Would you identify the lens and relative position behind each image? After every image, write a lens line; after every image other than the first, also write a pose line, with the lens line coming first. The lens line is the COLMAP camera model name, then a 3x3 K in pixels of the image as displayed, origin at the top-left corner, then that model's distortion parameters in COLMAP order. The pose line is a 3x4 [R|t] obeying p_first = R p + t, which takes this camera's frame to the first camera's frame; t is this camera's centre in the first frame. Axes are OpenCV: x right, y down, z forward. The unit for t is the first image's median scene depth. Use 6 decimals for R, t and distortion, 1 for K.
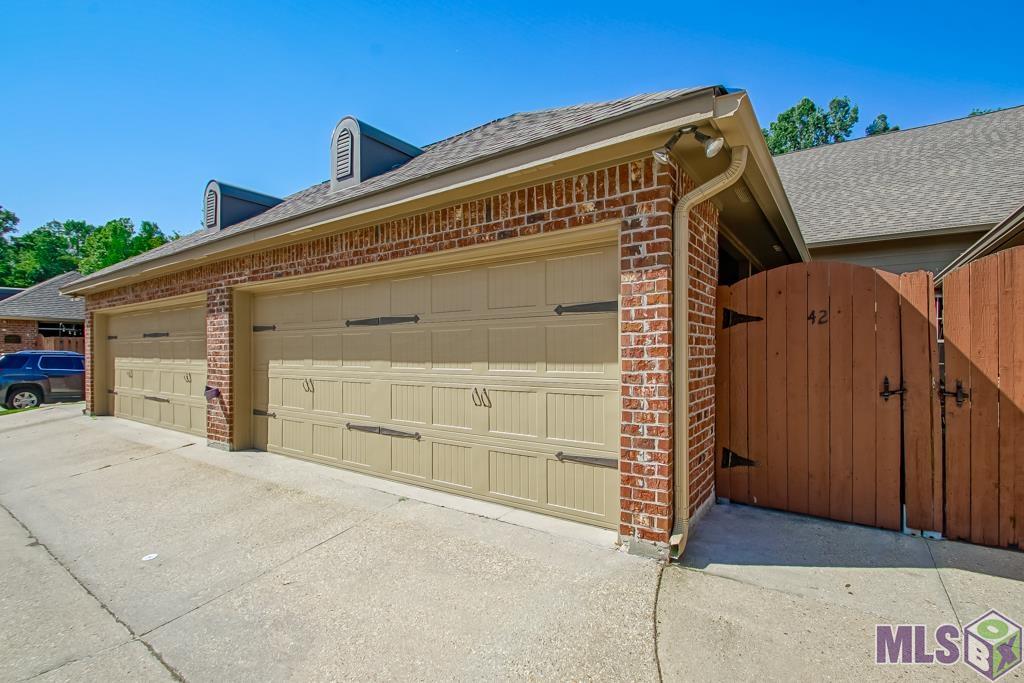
lens RADIAL K [[472.9, 0, 501.3], [0, 472.9, 348.8], [0, 0, 1]] dist [0.001281, -0.012267]
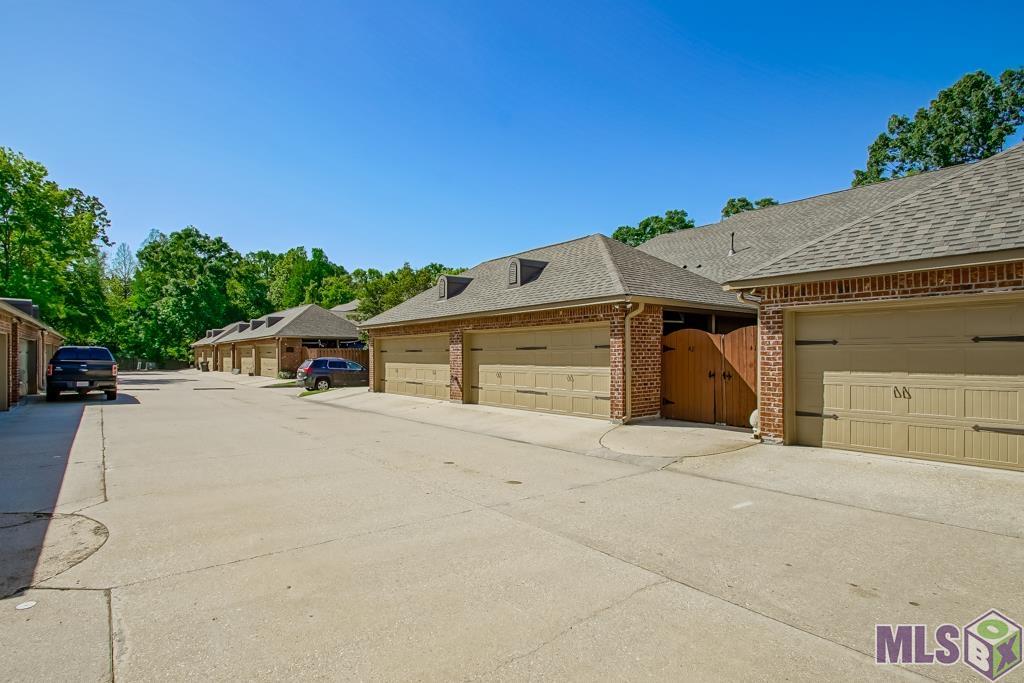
lens RADIAL K [[472.9, 0, 506.0], [0, 472.9, 352.5], [0, 0, 1]] dist [0.001281, -0.012267]
pose [[0.972210, -0.003431, -0.234086, 0.204712], [0.003880, 0.999991, 0.001457, -0.042171], [0.234079, -0.002325, 0.972215, -1.488303]]
